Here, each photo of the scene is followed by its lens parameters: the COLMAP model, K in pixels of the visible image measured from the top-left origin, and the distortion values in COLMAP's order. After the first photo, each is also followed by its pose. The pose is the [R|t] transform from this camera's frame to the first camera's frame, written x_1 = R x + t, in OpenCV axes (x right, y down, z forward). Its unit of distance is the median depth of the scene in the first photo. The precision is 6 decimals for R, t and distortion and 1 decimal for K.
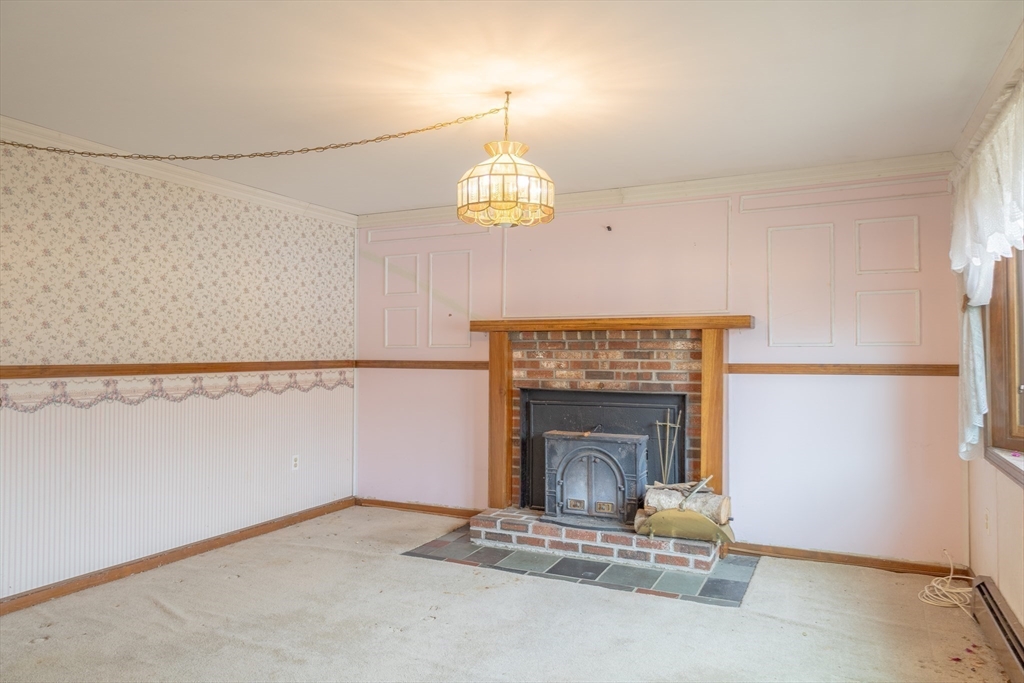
lens RADIAL K [[684.1, 0, 515.6], [0, 684.1, 346.0], [0, 0, 1]] dist [0.010698, 0.012944]
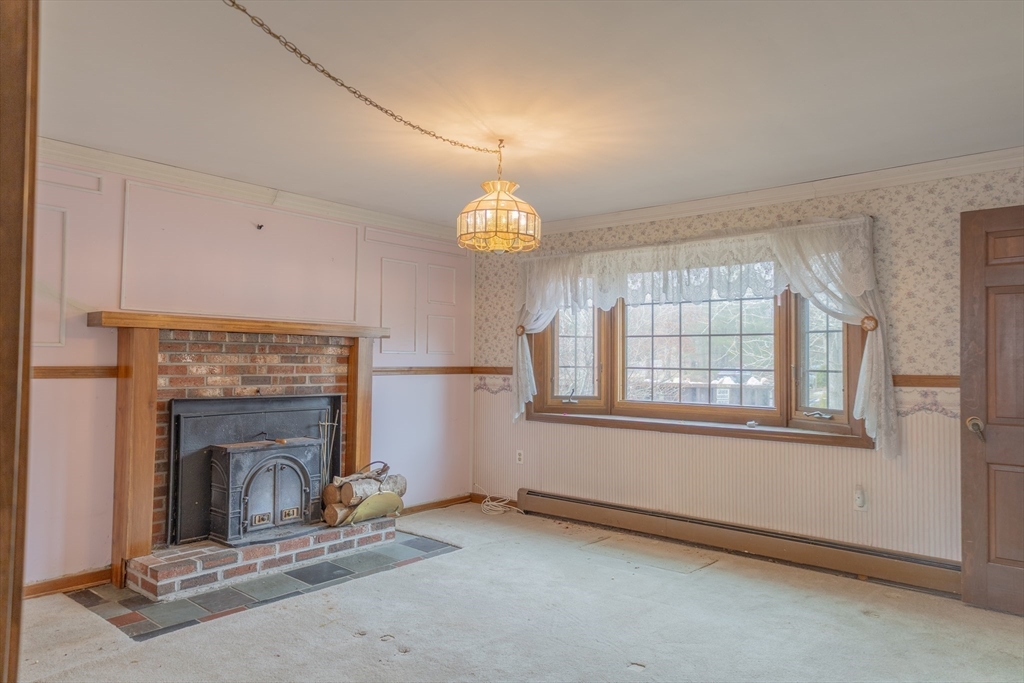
lens RADIAL K [[684.1, 0, 516.6], [0, 684.1, 339.9], [0, 0, 1]] dist [0.010698, 0.012944]
pose [[0.249995, 0.031593, 0.967732, -0.737052], [-0.021311, 0.999405, -0.027122, 0.004771], [-0.968013, -0.013843, 0.250519, 0.429560]]
